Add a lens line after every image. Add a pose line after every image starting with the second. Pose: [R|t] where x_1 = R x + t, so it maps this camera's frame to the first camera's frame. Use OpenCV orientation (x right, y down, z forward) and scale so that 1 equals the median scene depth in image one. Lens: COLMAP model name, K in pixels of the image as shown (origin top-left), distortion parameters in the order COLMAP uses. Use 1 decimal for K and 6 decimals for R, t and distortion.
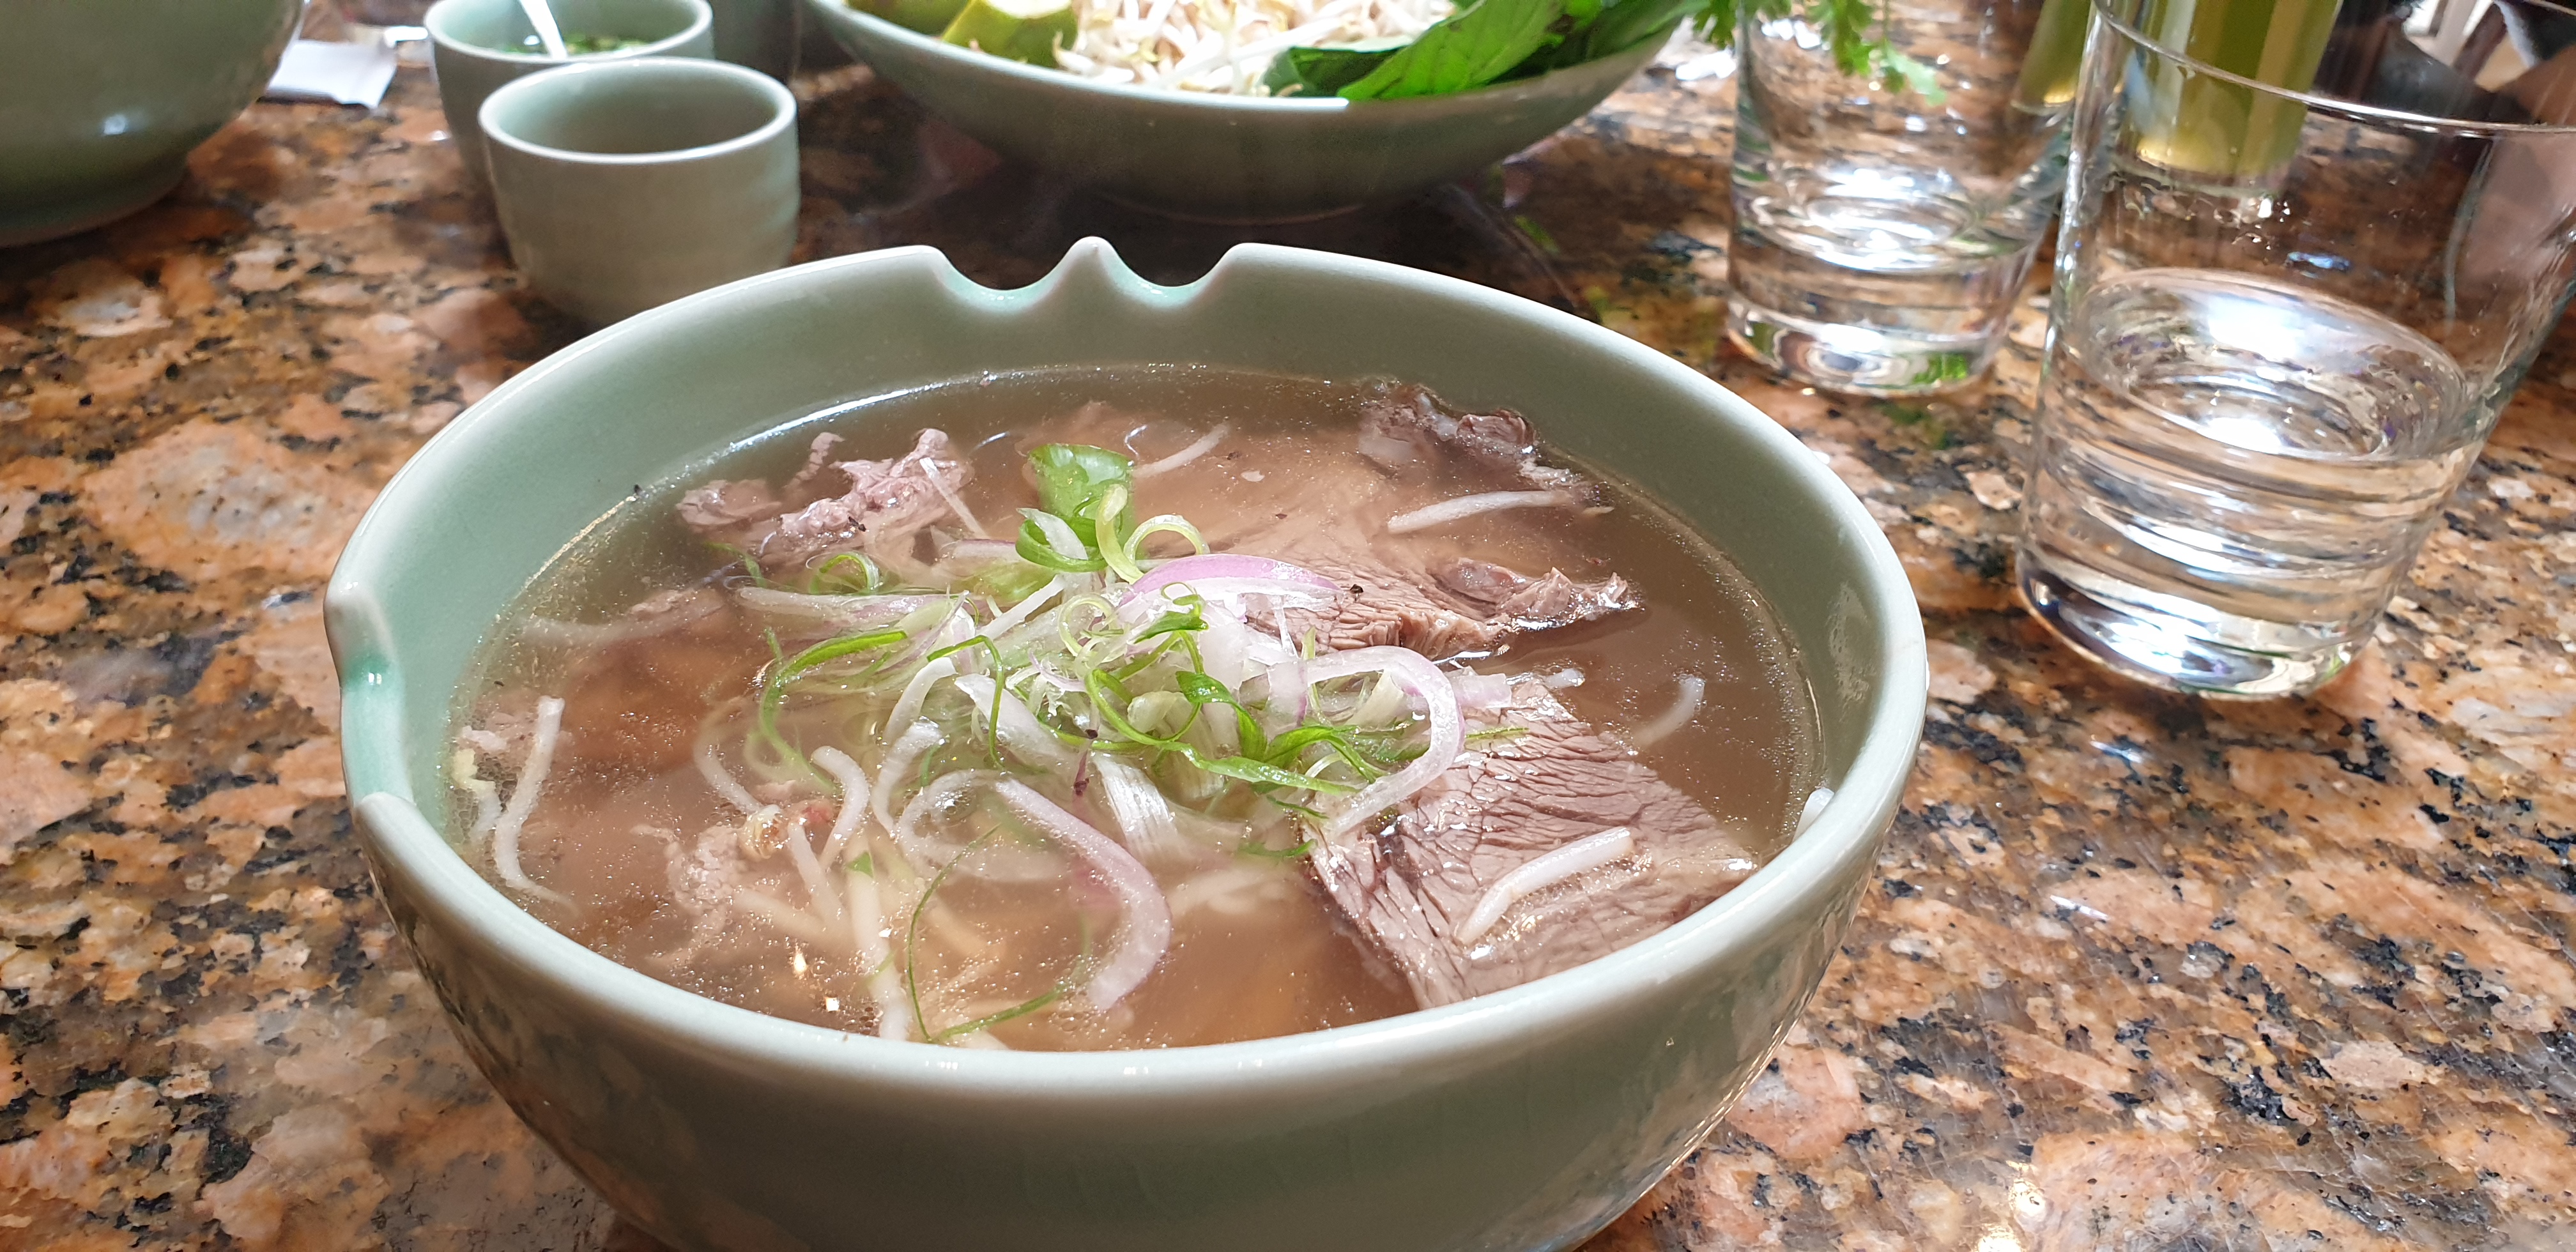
lens RADIAL K [[2157.6, 0, 1382.7], [0, 2157.6, 626.1], [0, 0, 1]] dist [-0.005960, -0.006600]
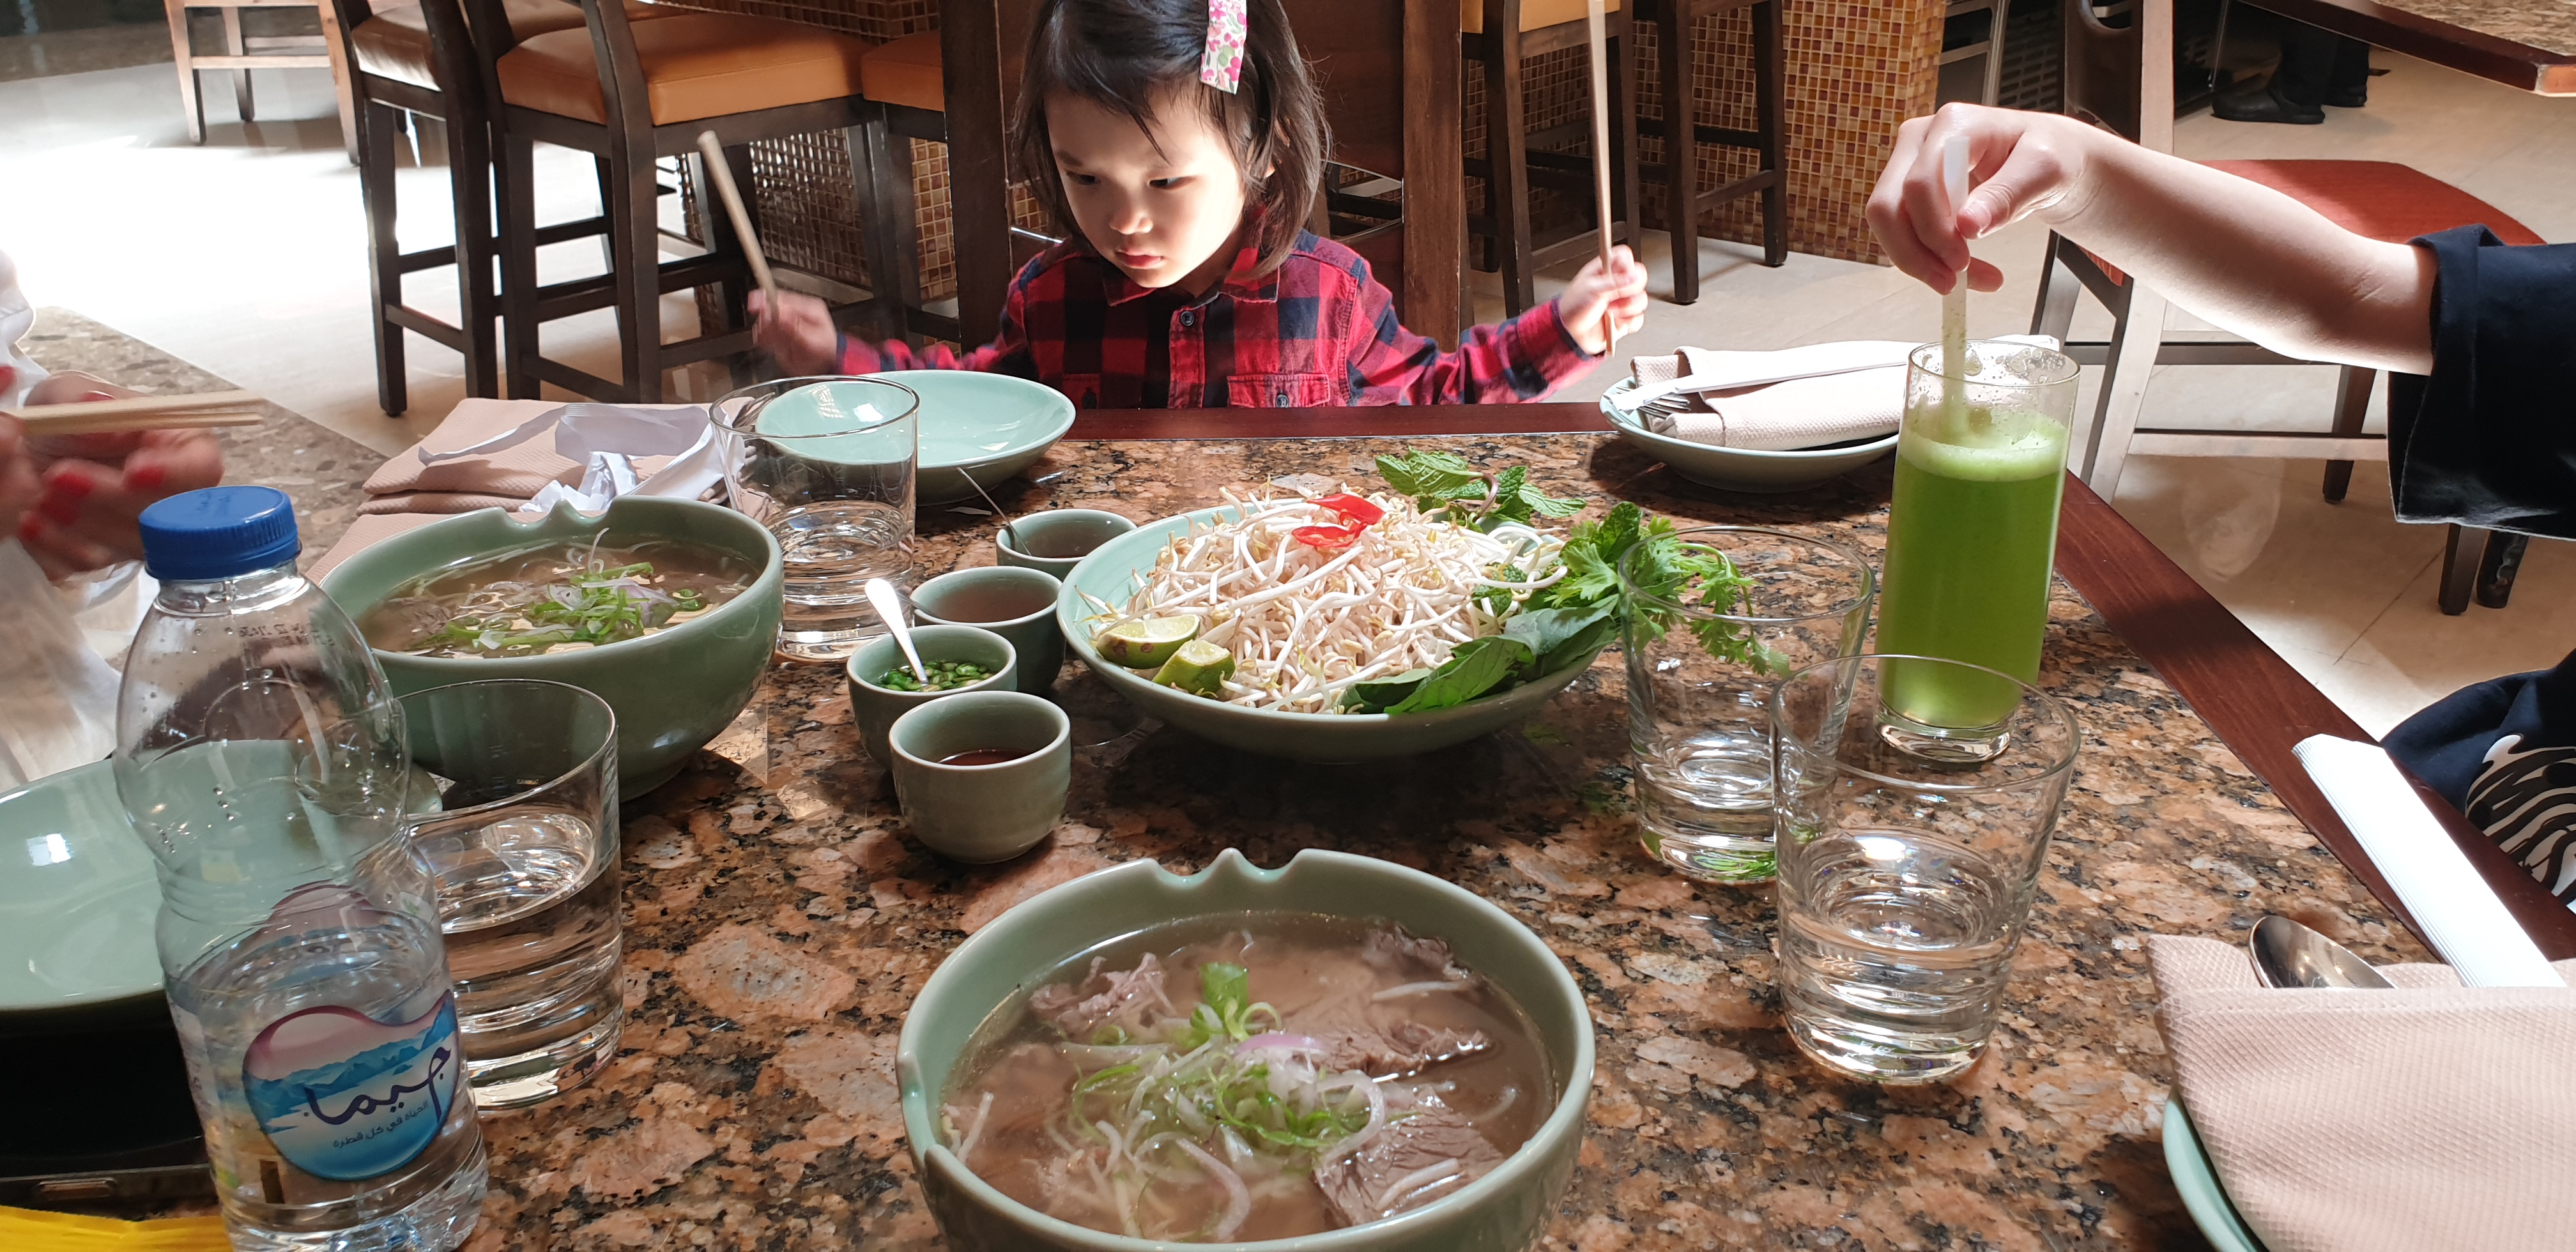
lens RADIAL K [[2070.9, 0, 1333.7], [0, 2070.9, 659.1], [0, 0, 1]] dist [0.200578, -0.740519]
pose [[0.993683, -0.027556, -0.108788, 0.155138], [0.011479, 0.989258, -0.145726, -0.068405], [0.111635, 0.143557, 0.983326, -0.798800]]
